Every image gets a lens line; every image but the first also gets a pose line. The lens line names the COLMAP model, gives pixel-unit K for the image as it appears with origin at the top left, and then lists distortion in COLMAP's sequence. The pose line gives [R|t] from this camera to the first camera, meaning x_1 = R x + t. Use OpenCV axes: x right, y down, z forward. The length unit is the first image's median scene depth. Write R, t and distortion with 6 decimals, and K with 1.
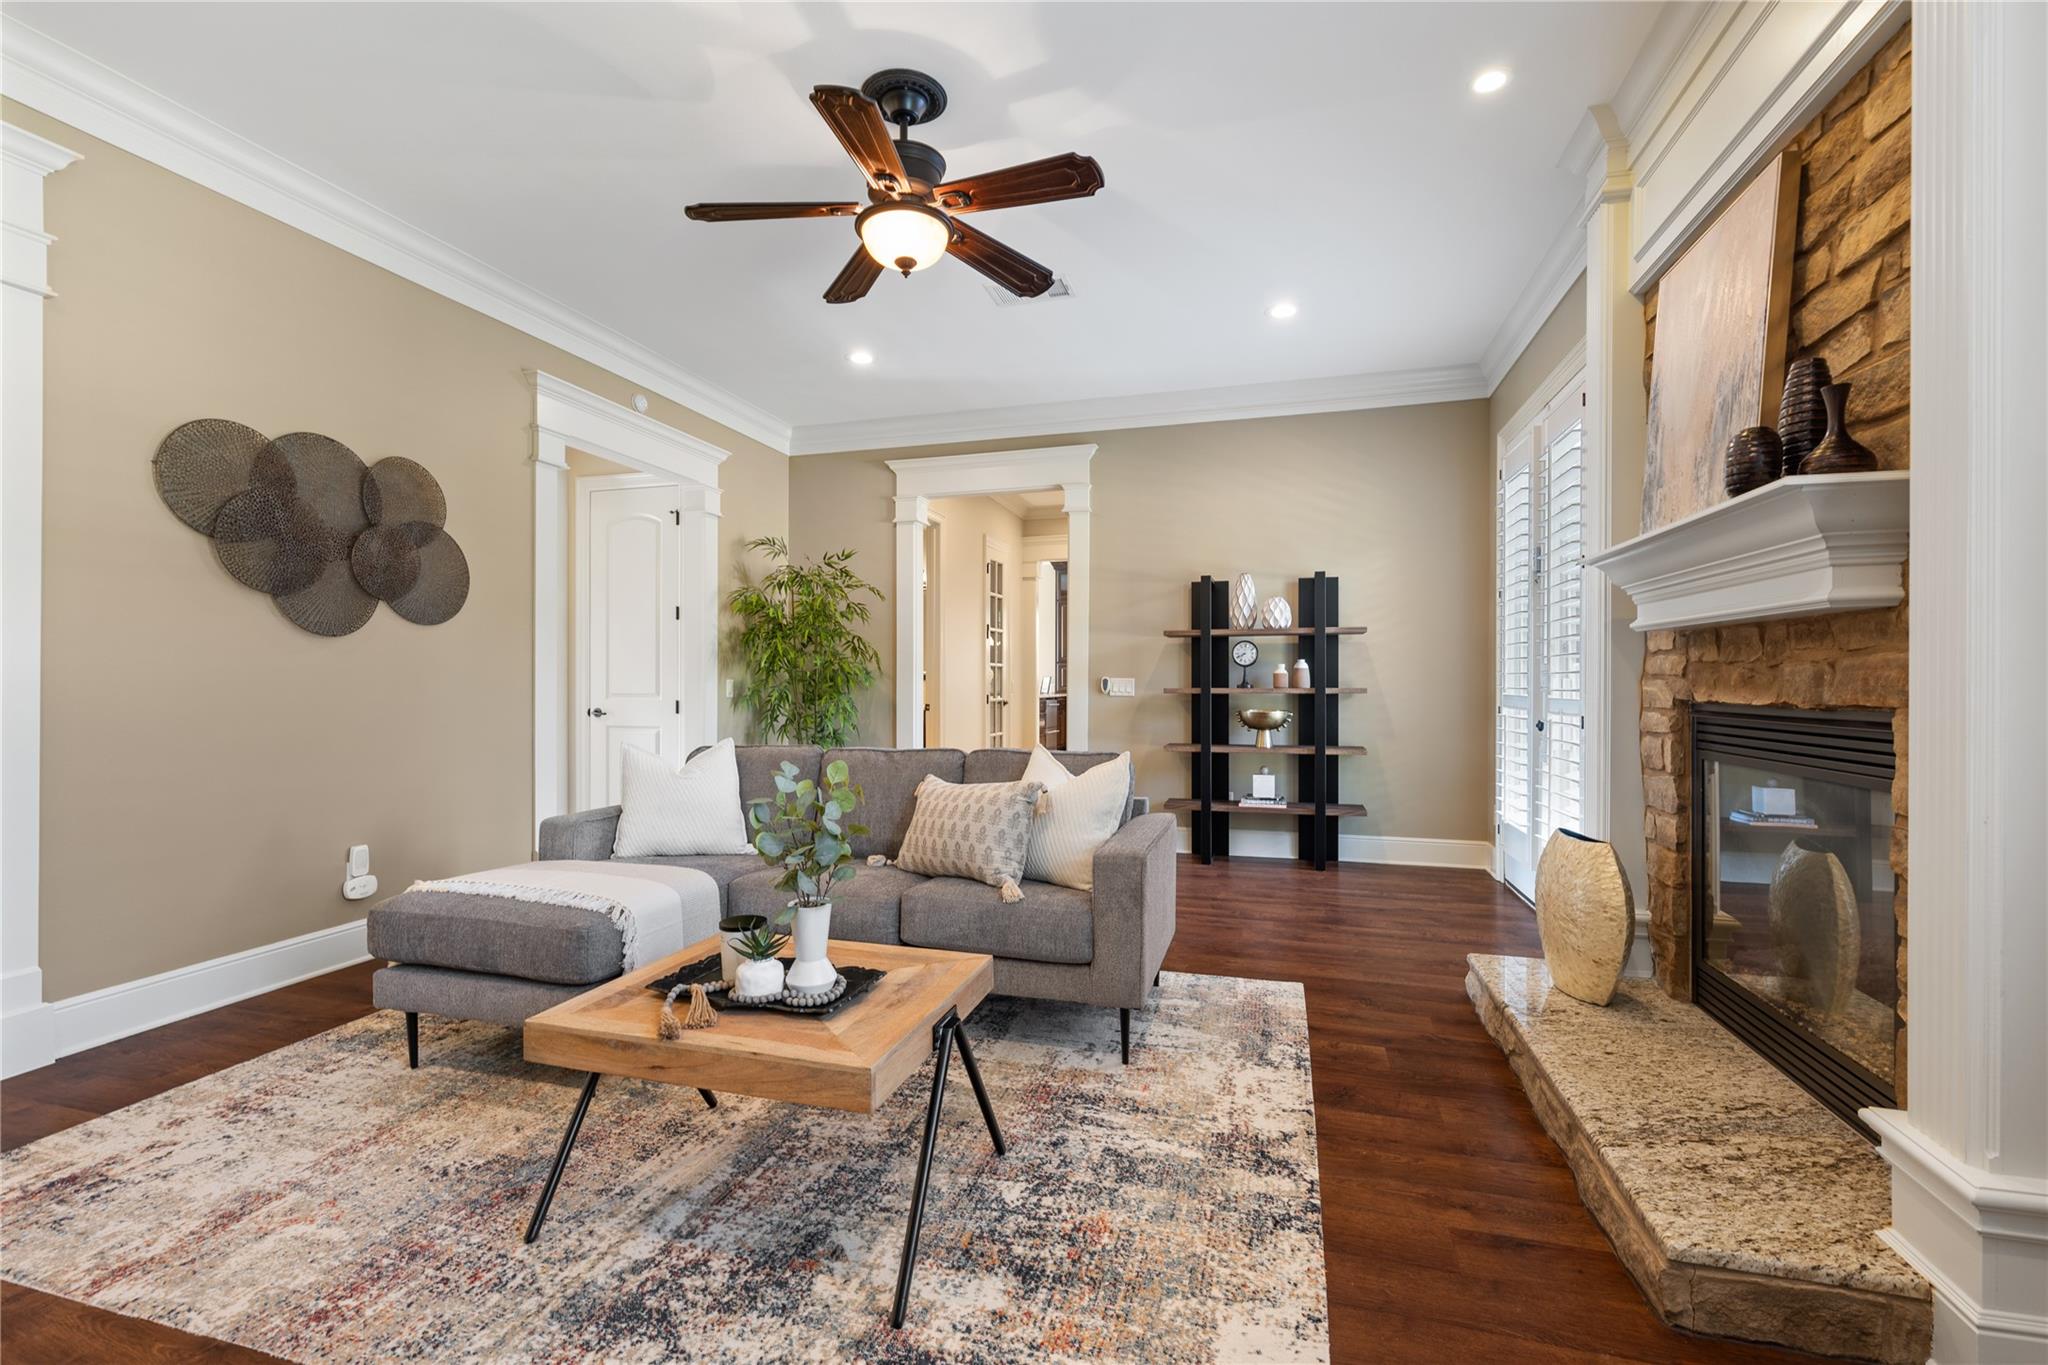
lens RADIAL K [[870.4, 0, 1025.9], [0, 870.4, 691.8], [0, 0, 1]] dist [-0.000268, -0.000126]
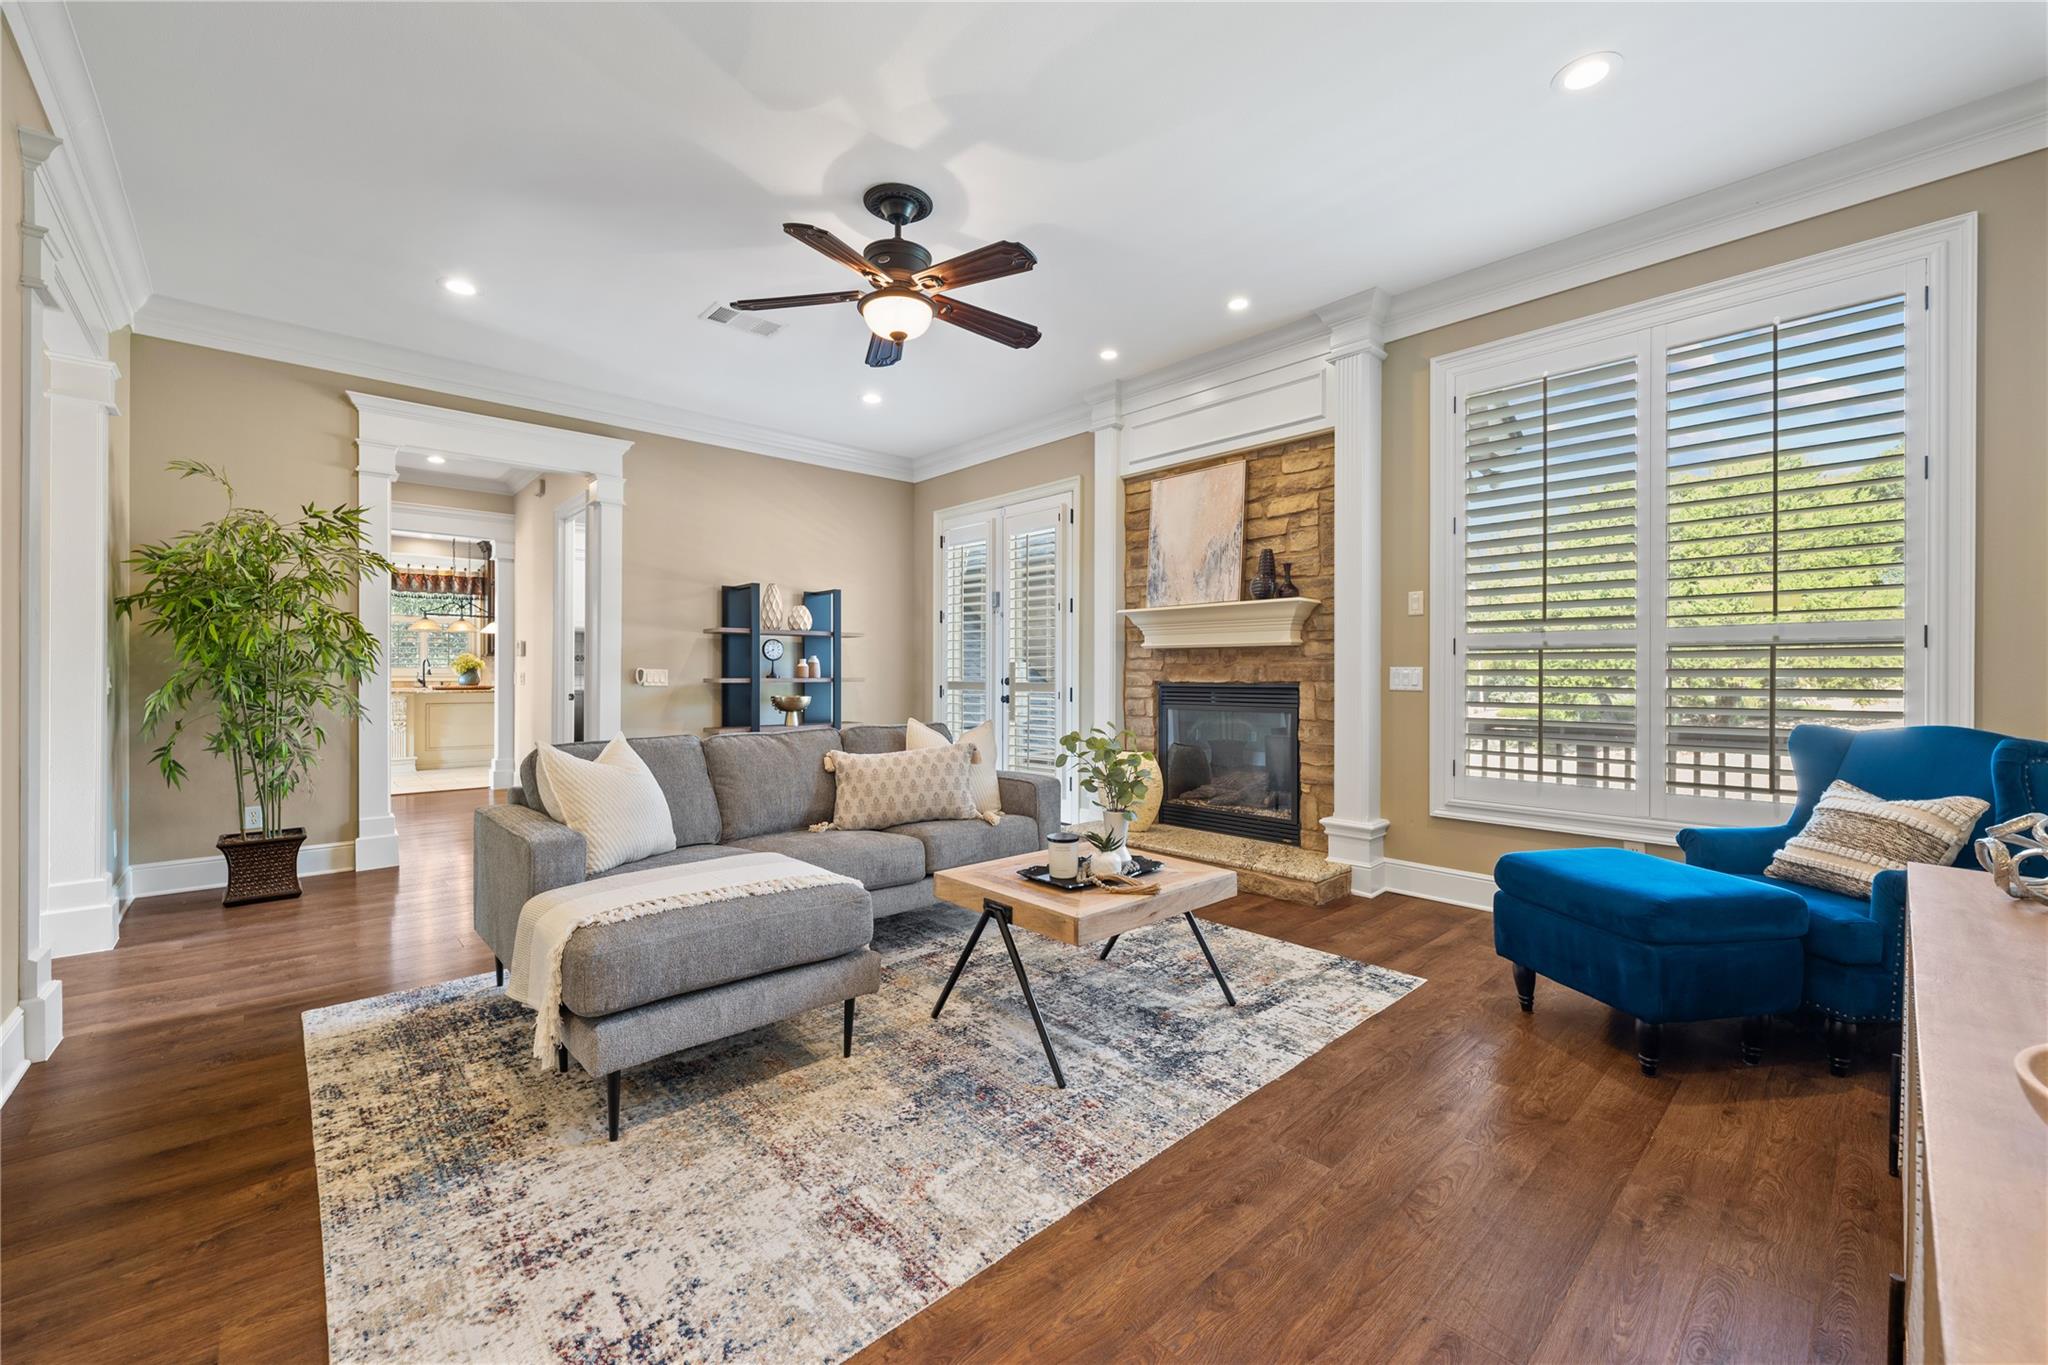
lens RADIAL K [[806.6, 0, 998.6], [0, 806.6, 683.2], [0, 0, 1]] dist [-0.001779, 0.000112]
pose [[0.531932, -0.006472, 0.846763, -1.345107], [0.008625, 0.999960, 0.002225, 0.007142], [-0.846743, 0.006120, 0.531966, 0.341208]]
